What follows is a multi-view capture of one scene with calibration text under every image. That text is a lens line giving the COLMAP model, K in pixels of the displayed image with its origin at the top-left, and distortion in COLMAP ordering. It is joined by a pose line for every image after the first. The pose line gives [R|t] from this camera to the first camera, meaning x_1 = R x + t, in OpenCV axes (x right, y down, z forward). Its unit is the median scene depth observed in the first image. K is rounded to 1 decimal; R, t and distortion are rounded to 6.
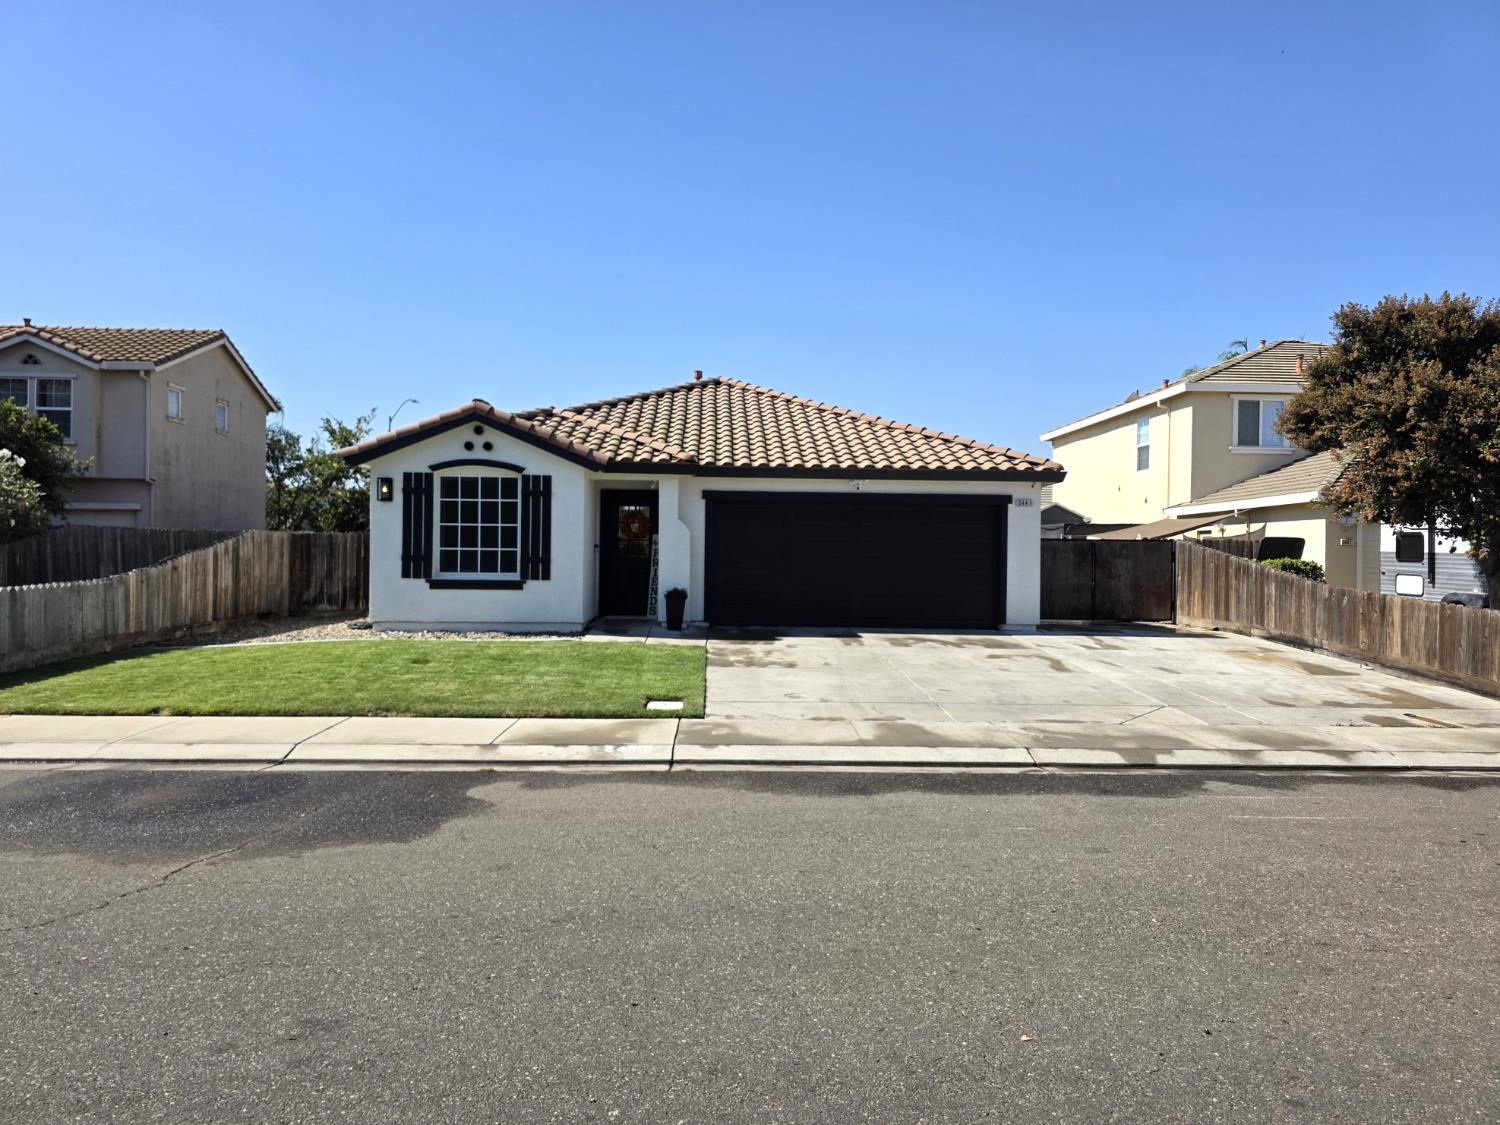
lens RADIAL K [[1022.2, 0, 750.0], [0, 1022.2, 562.5], [0, 0, 1]] dist [0.036408, -0.000689]
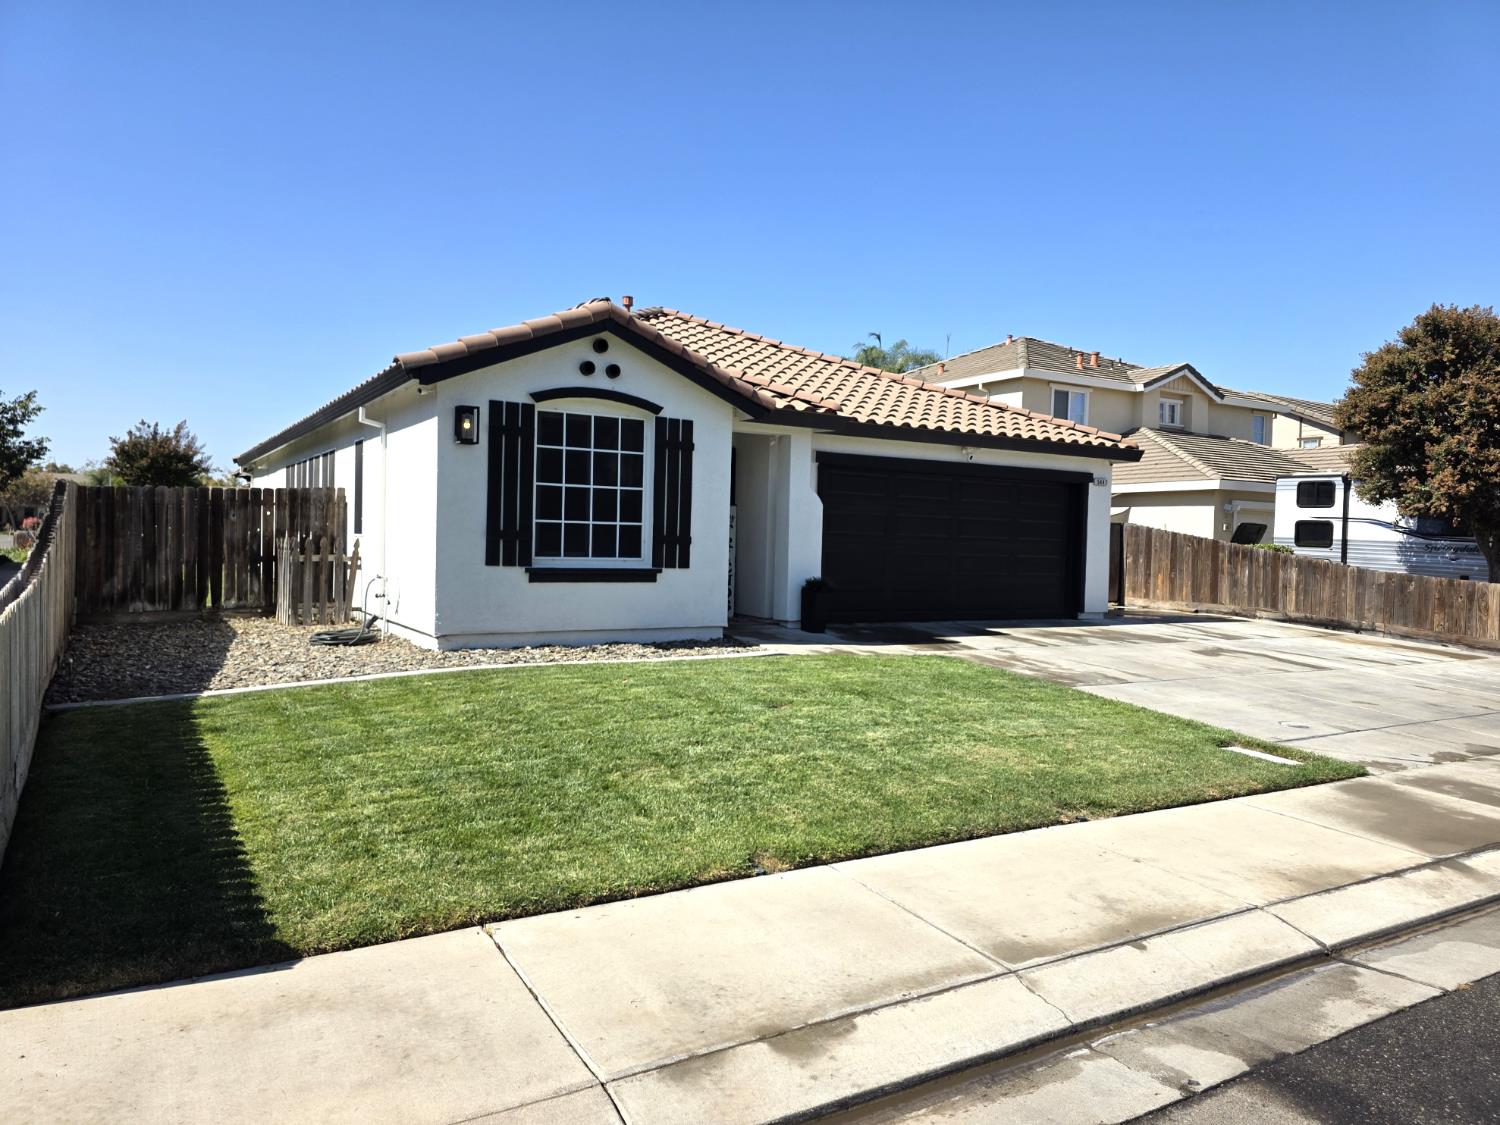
lens RADIAL K [[1022.2, 0, 750.0], [0, 1022.2, 562.5], [0, 0, 1]] dist [0.036408, -0.000689]
pose [[0.877758, -0.000874, 0.479104, -0.495522], [-0.013828, 0.999535, 0.027159, -0.006549], [-0.478905, -0.030464, 0.877338, 0.356766]]
